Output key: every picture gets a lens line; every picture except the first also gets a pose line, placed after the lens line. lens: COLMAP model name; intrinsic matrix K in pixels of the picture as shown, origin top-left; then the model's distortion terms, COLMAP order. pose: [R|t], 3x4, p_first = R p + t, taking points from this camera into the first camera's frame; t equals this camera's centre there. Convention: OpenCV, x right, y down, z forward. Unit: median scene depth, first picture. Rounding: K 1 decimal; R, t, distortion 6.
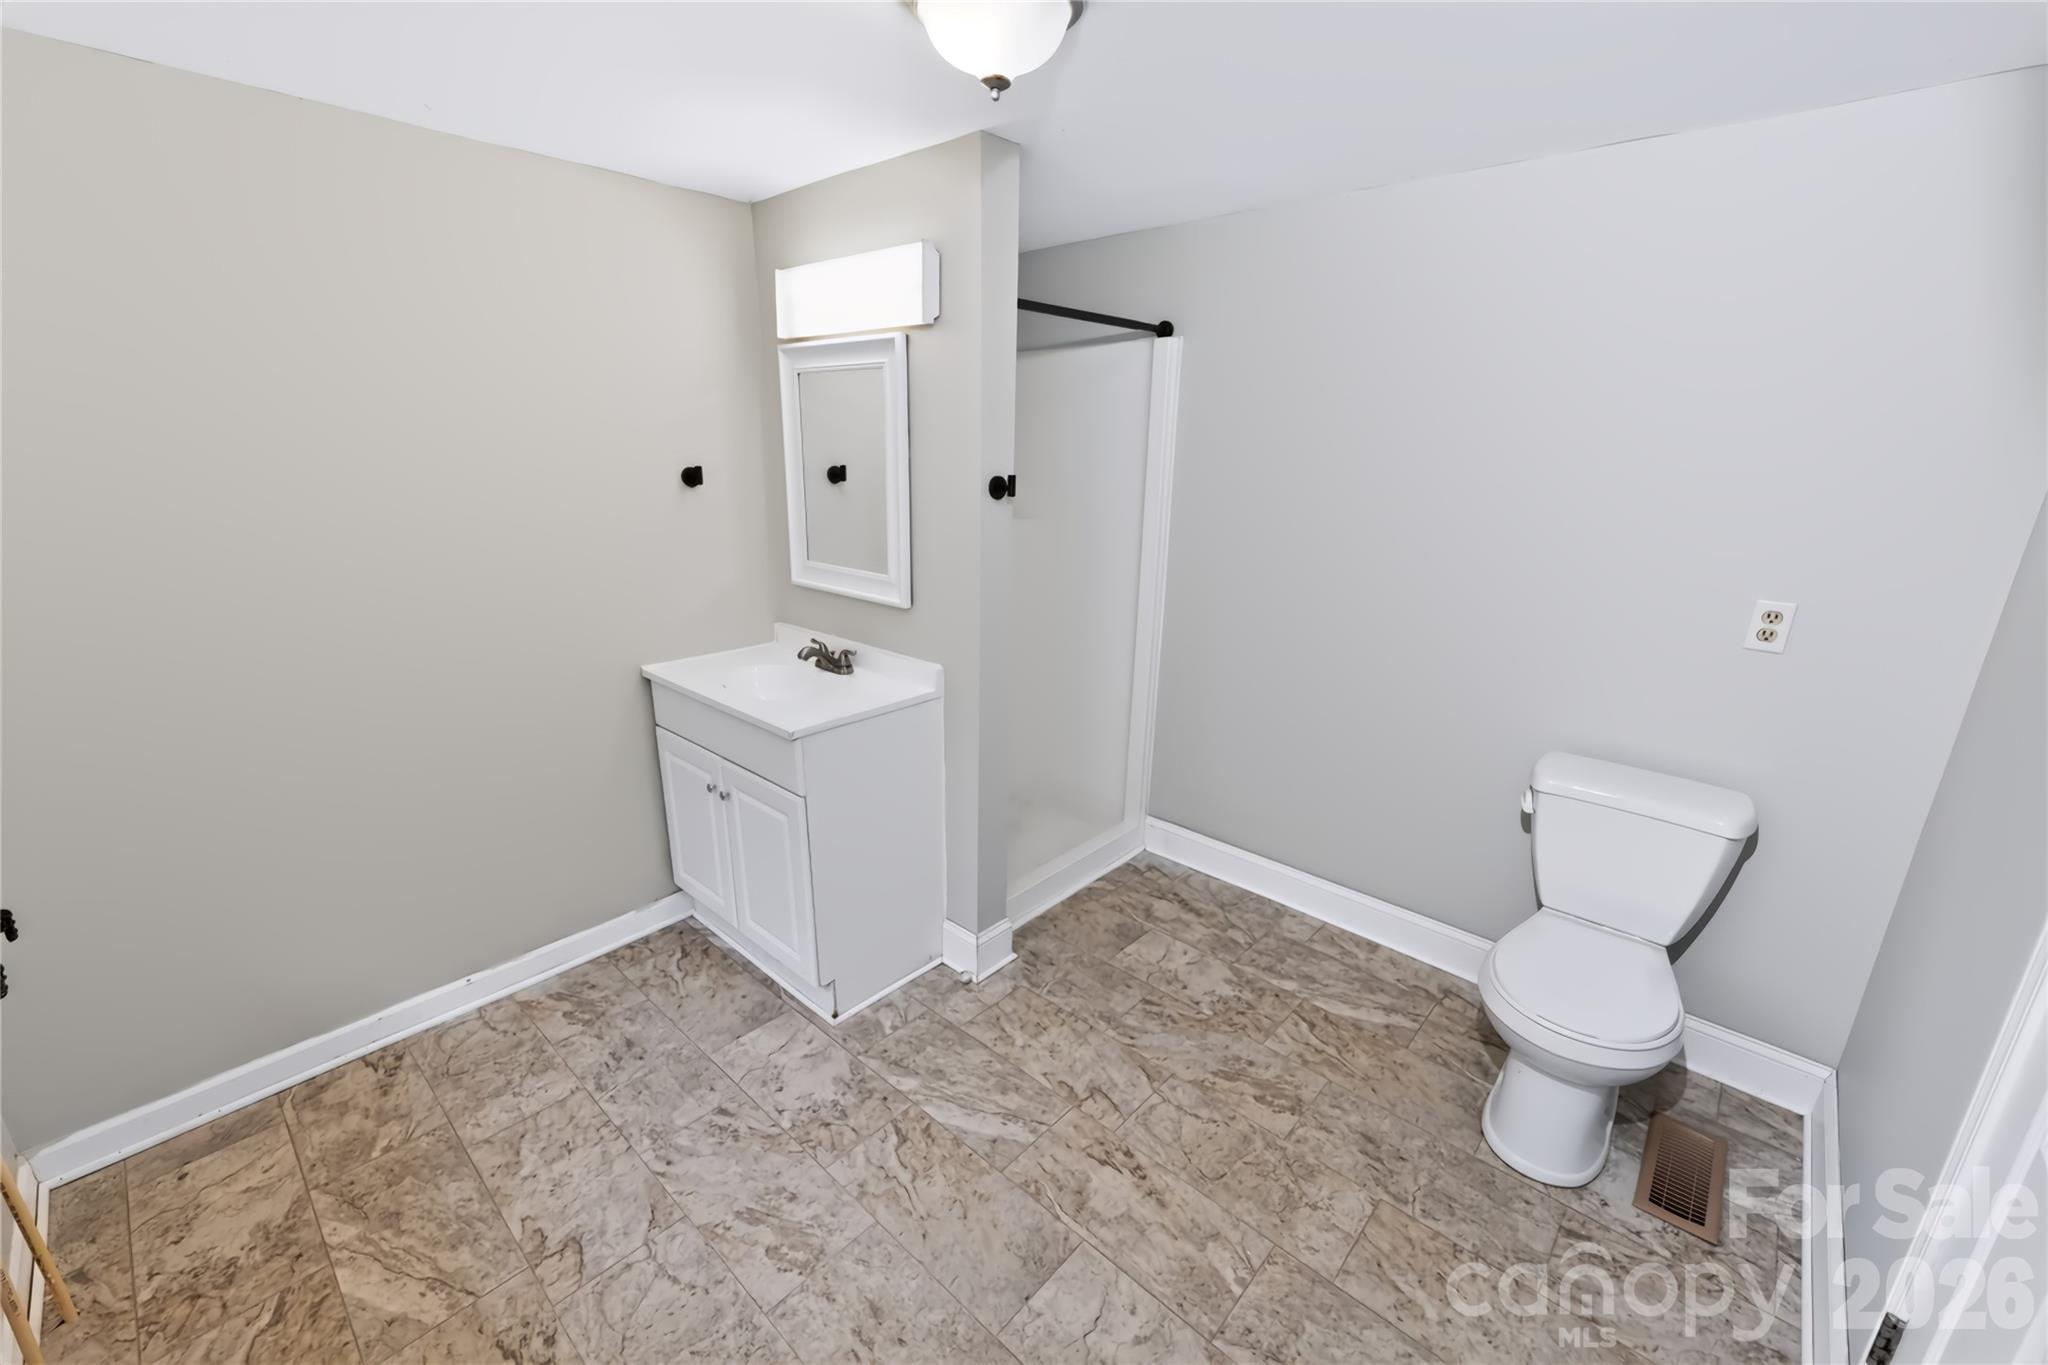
lens RADIAL K [[815.5, 0, 956.6], [0, 815.5, 699.2], [0, 0, 1]] dist [0.001188, -0.000457]
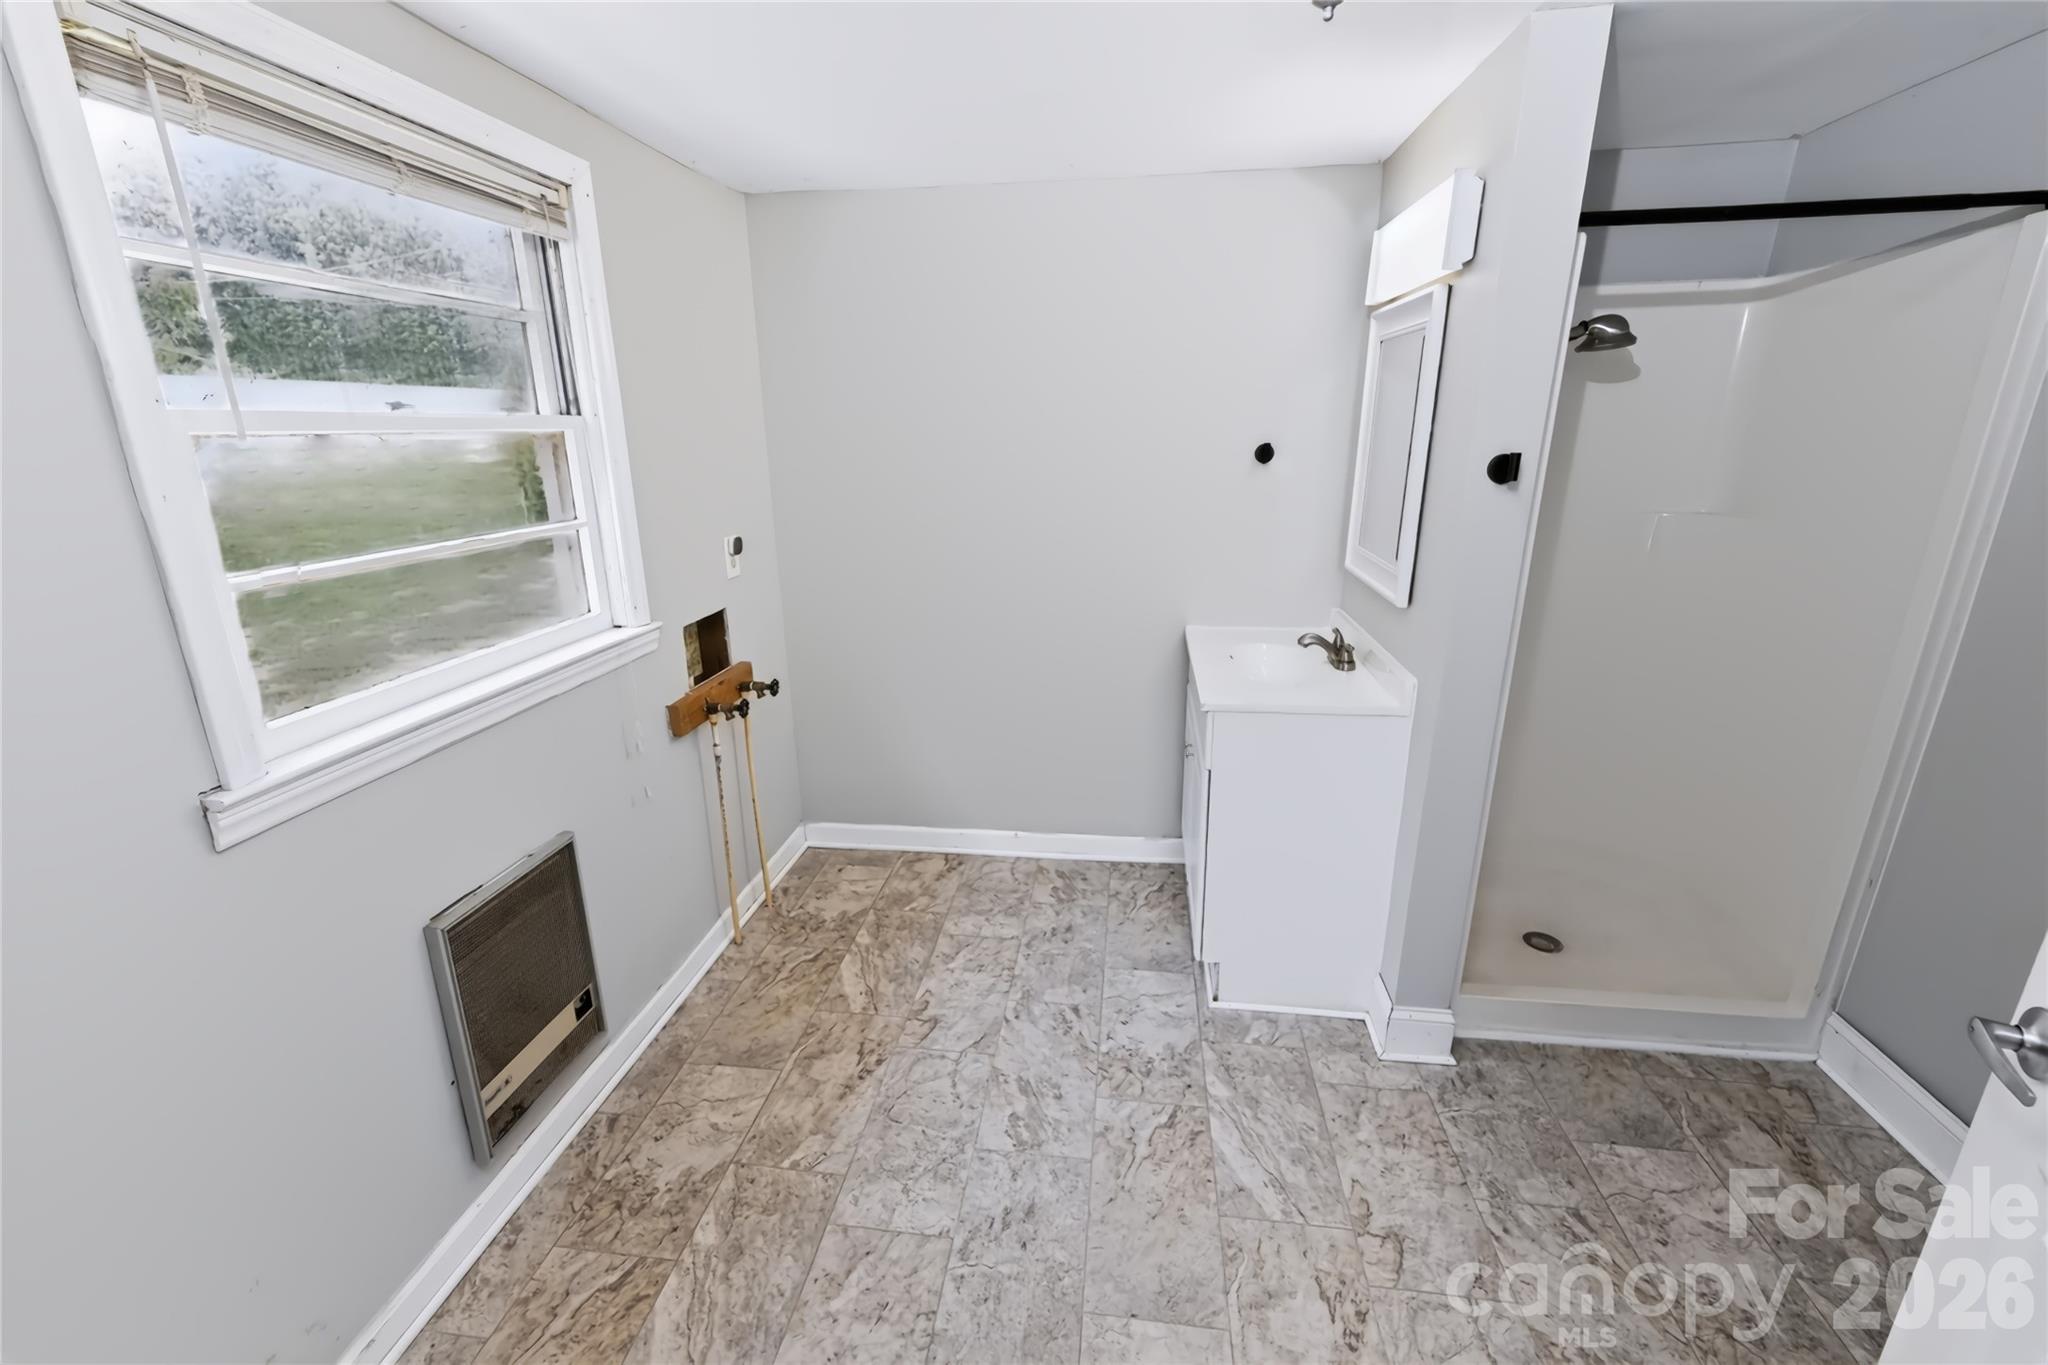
lens RADIAL K [[827.6, 0, 1011.3], [0, 827.6, 687.8], [0, 0, 1]] dist [0.006283, -0.004017]
pose [[0.593709, 0.228744, -0.771483, 0.454883], [-0.223693, 0.967872, 0.114825, -0.043067], [0.772962, 0.104403, 0.625803, 0.161620]]
